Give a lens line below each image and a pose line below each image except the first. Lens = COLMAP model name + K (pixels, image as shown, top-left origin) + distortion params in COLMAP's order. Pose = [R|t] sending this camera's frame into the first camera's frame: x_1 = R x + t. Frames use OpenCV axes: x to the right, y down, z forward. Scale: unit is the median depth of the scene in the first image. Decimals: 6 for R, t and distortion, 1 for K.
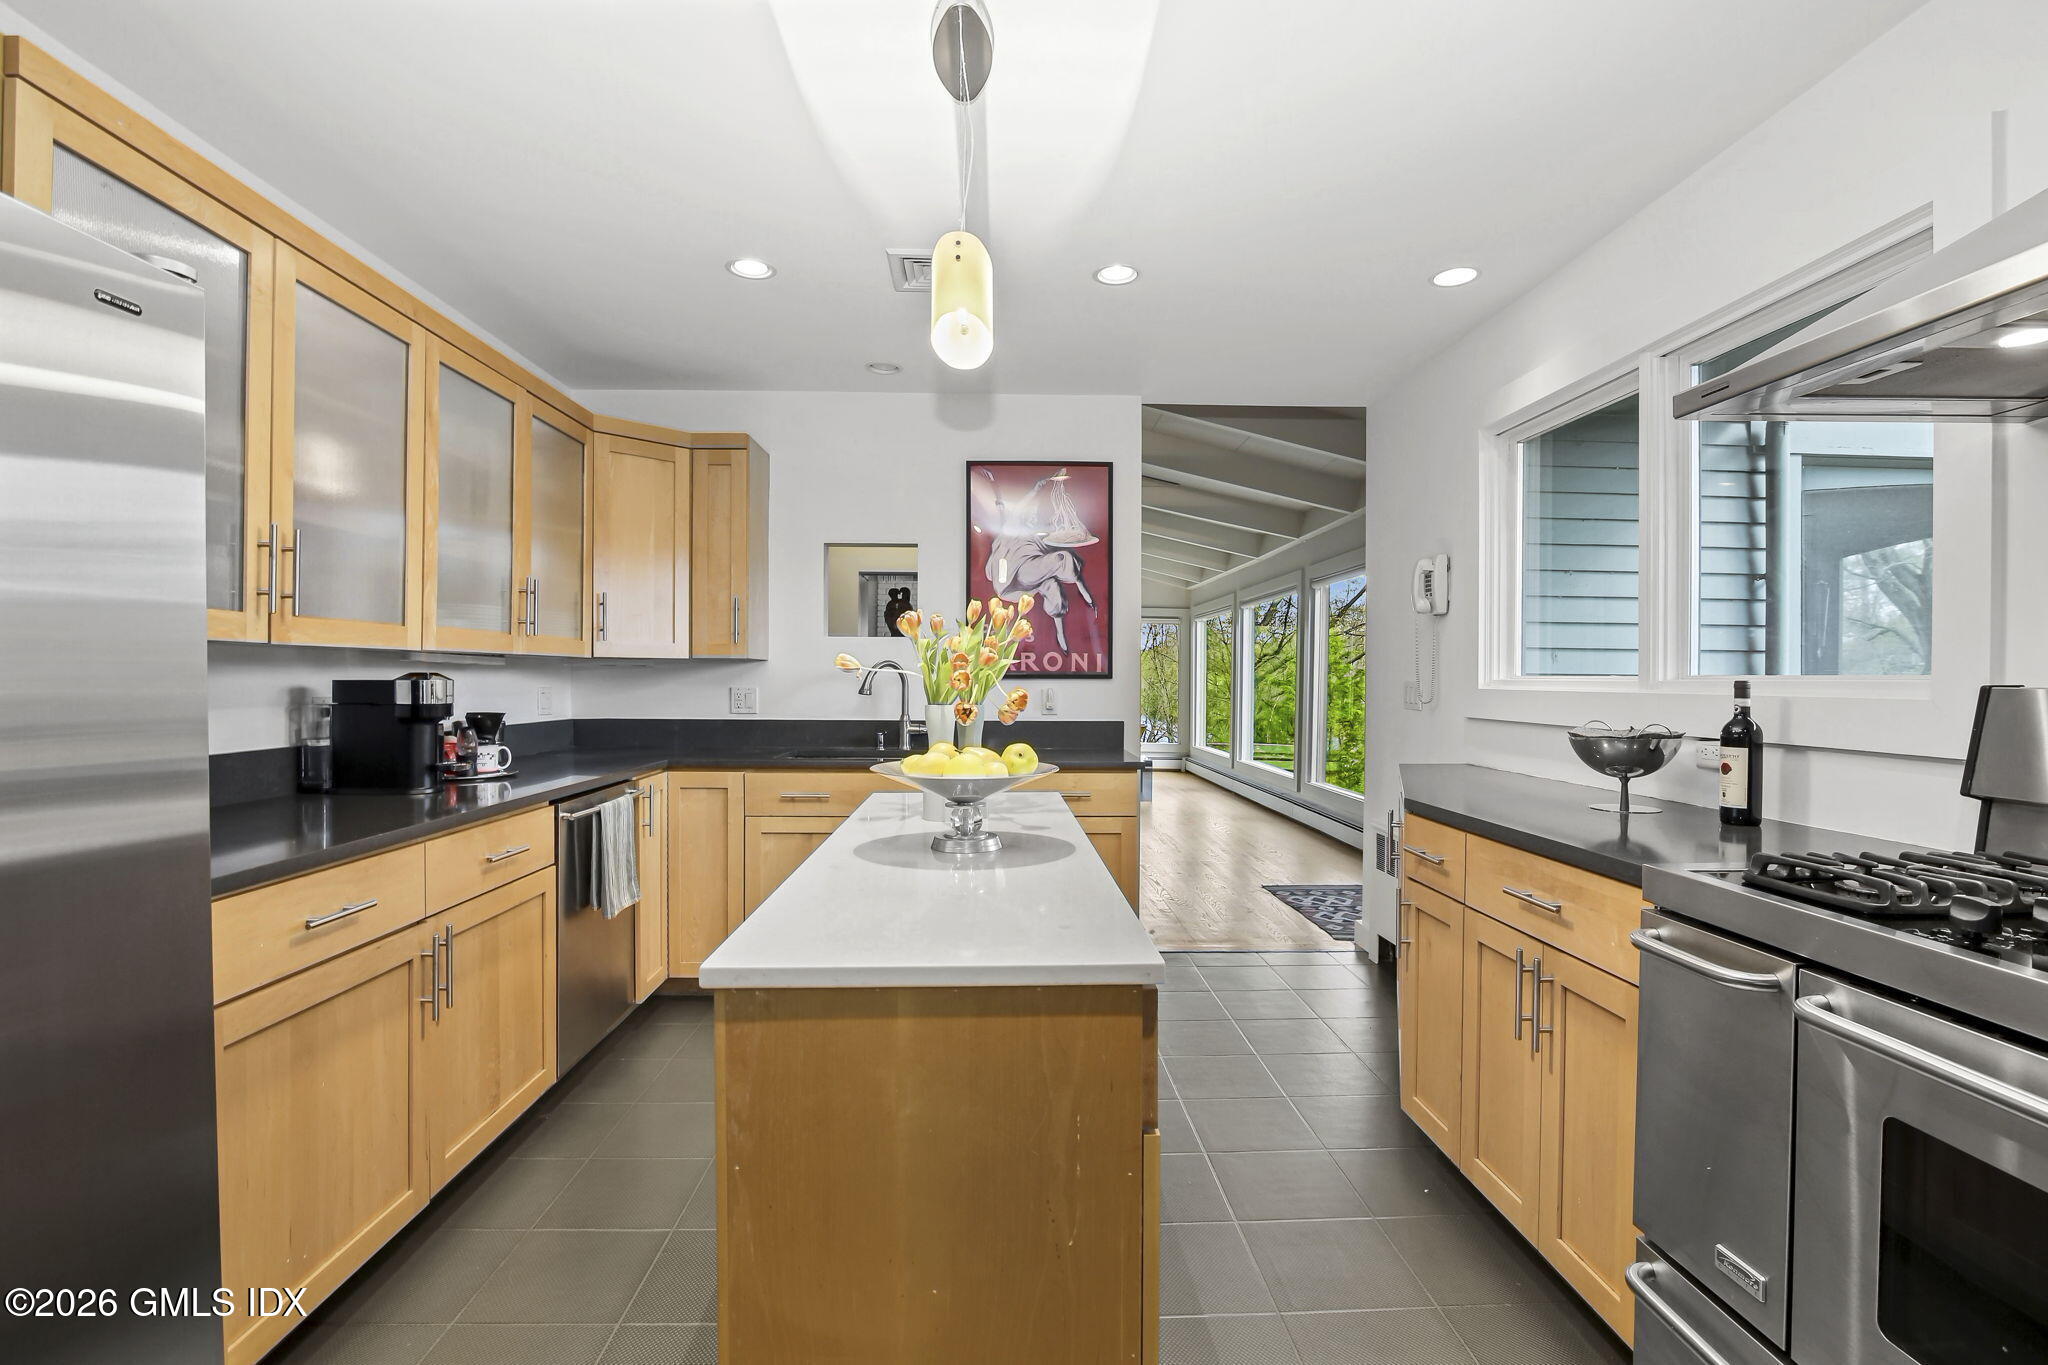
lens RADIAL K [[945.9, 0, 1021.3], [0, 945.9, 685.6], [0, 0, 1]] dist [-0.017401, 0.000903]
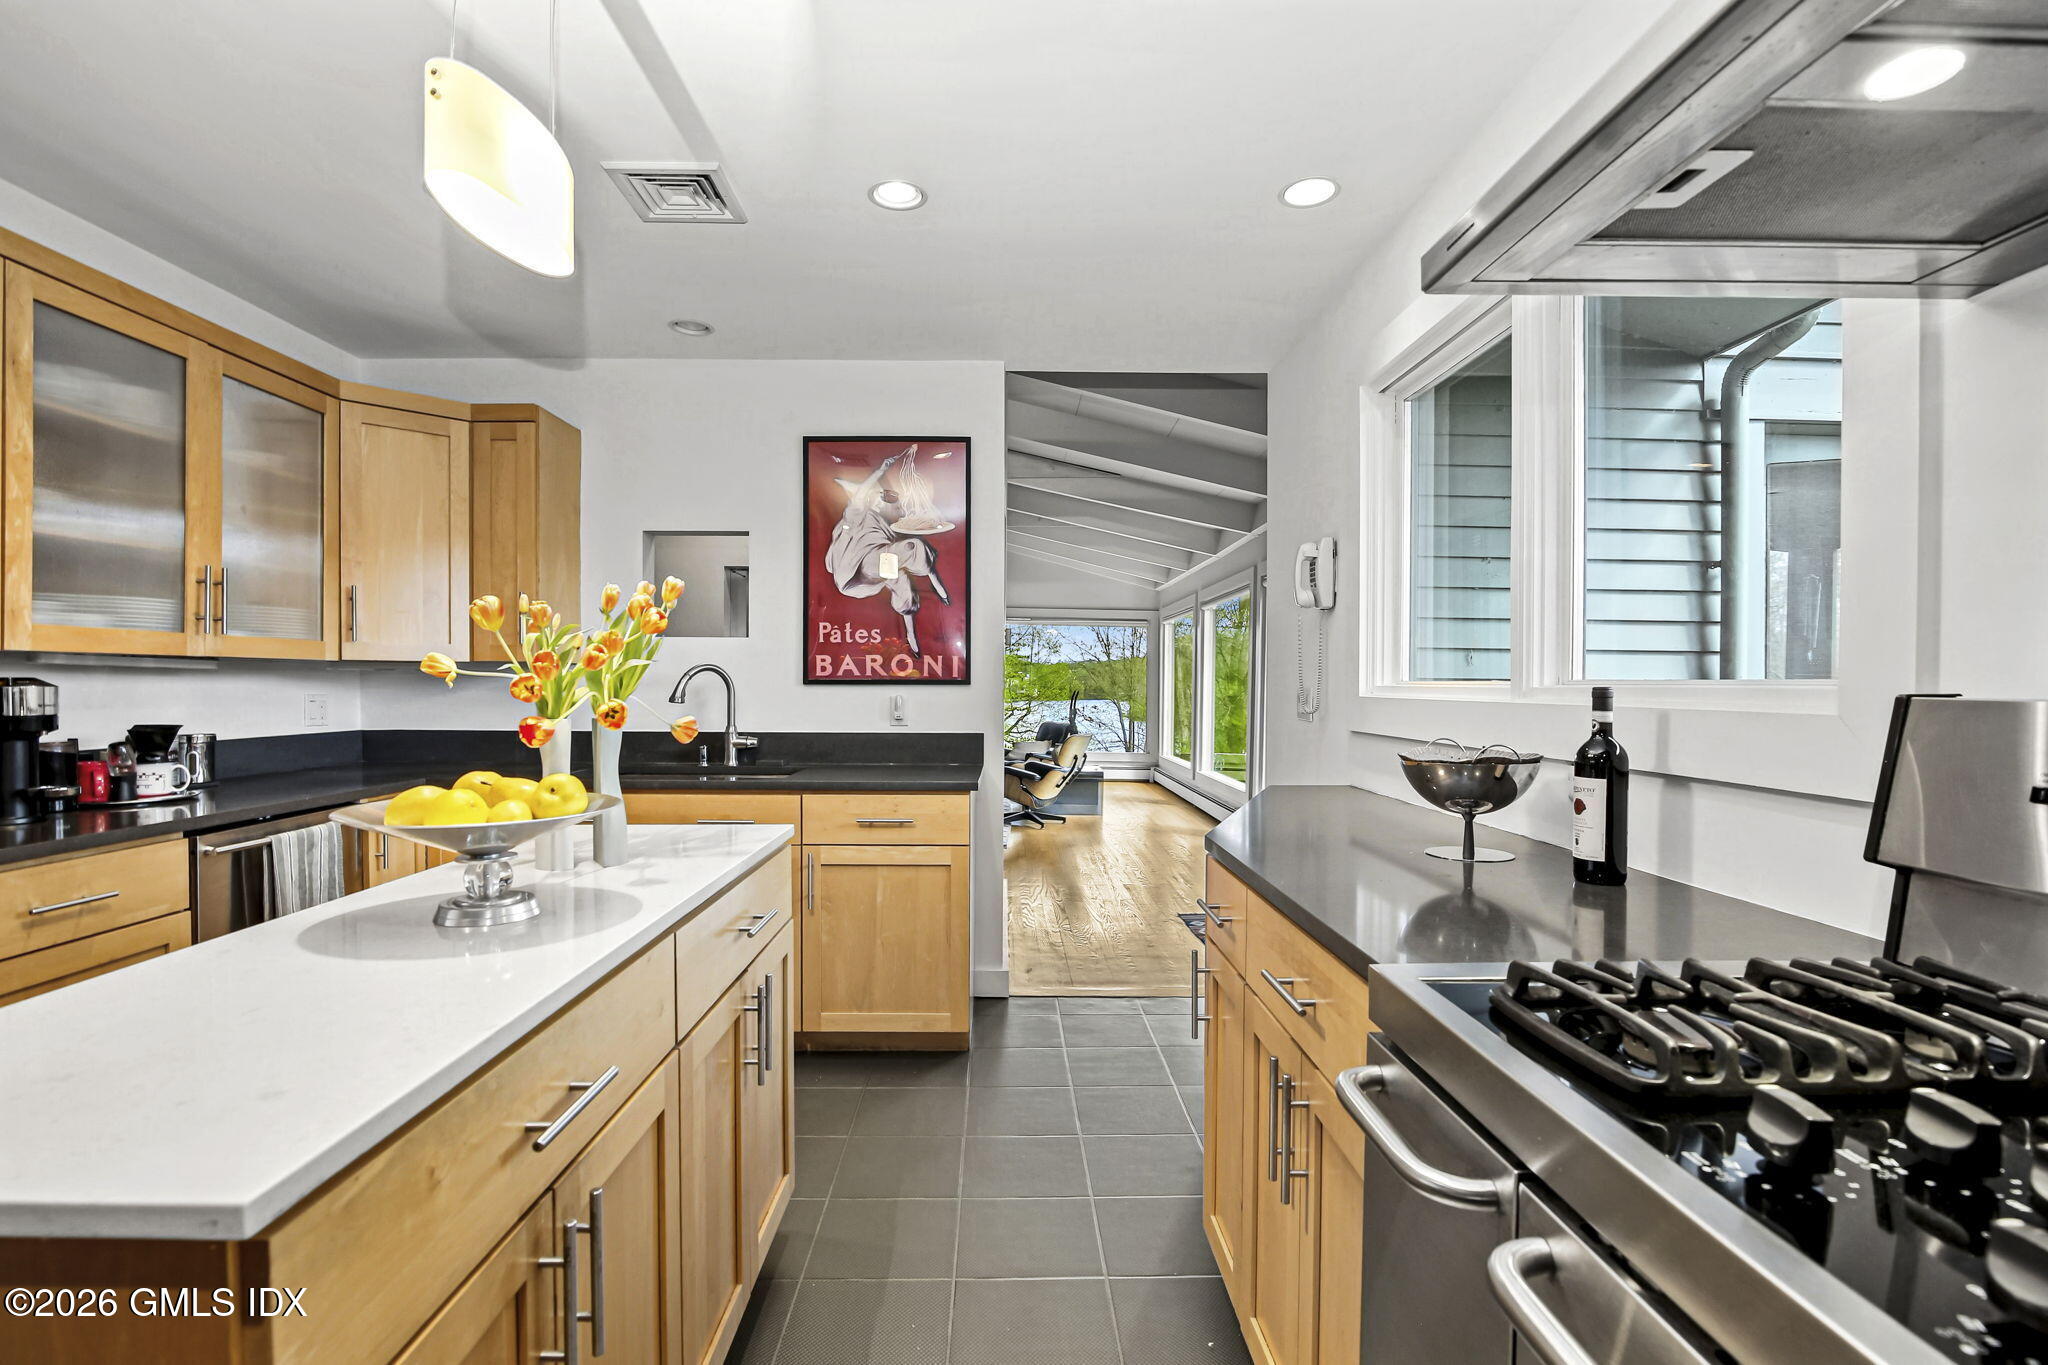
lens RADIAL K [[945.9, 0, 1026.0], [0, 945.9, 696.9], [0, 0, 1]] dist [-0.017401, 0.000903]
pose [[0.999858, -0.000129, -0.016828, 0.187607], [0.000224, 0.999984, 0.005654, -0.001070], [0.016827, -0.005657, 0.999842, 0.144485]]
